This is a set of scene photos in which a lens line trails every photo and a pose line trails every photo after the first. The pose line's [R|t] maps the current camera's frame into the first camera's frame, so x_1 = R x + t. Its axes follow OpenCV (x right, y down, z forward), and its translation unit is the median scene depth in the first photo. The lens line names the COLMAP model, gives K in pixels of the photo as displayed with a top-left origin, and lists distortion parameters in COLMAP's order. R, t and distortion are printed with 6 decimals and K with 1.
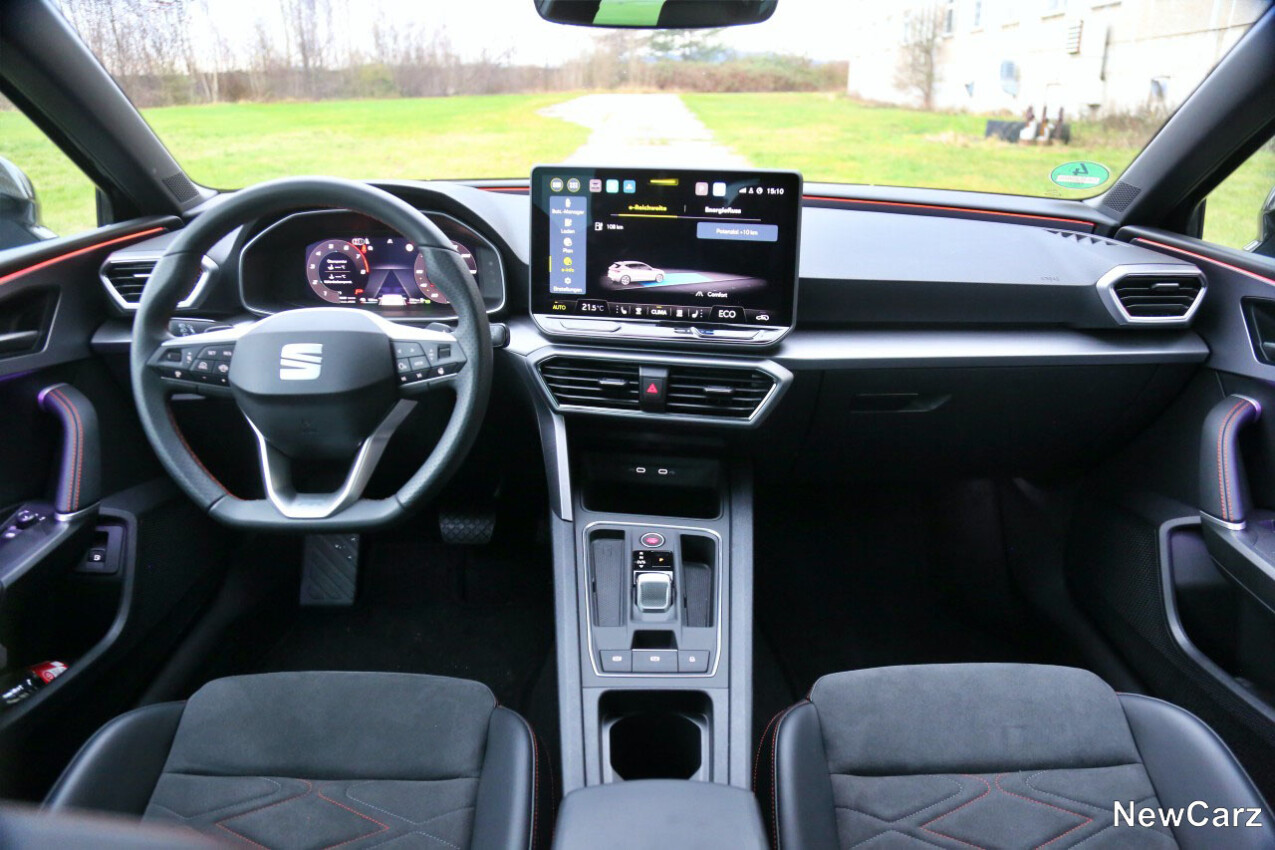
lens RADIAL K [[884.3, 0, 637.5], [0, 884.3, 425.0], [0, 0, 1]] dist [-0.130469, 0.094837]
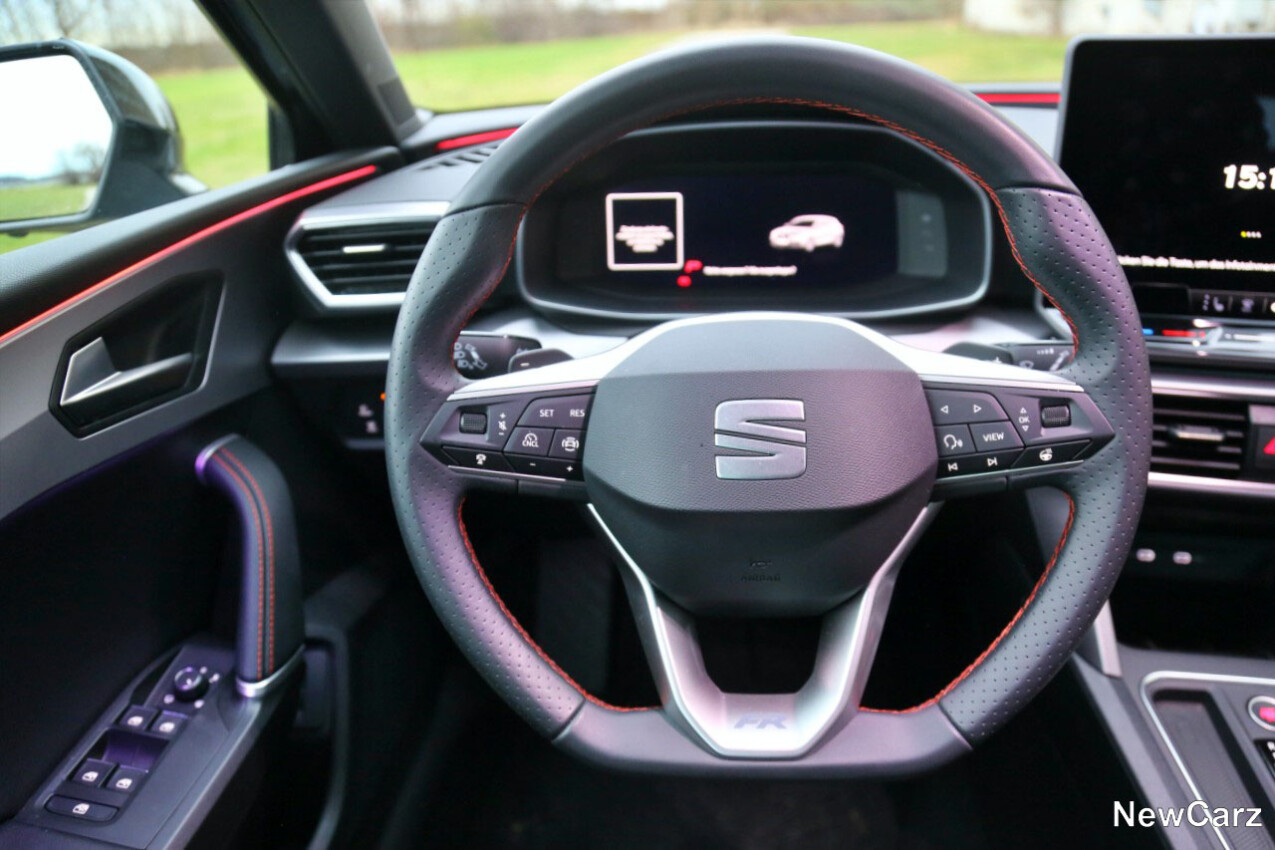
lens RADIAL K [[884.3, 0, 637.5], [0, 884.3, 425.0], [0, 0, 1]] dist [-0.130469, 0.094837]
pose [[0.993873, -0.001376, -0.110522, -0.382192], [0.007694, 0.998358, 0.056759, -0.102943], [0.110262, -0.057262, 0.992252, 0.504219]]
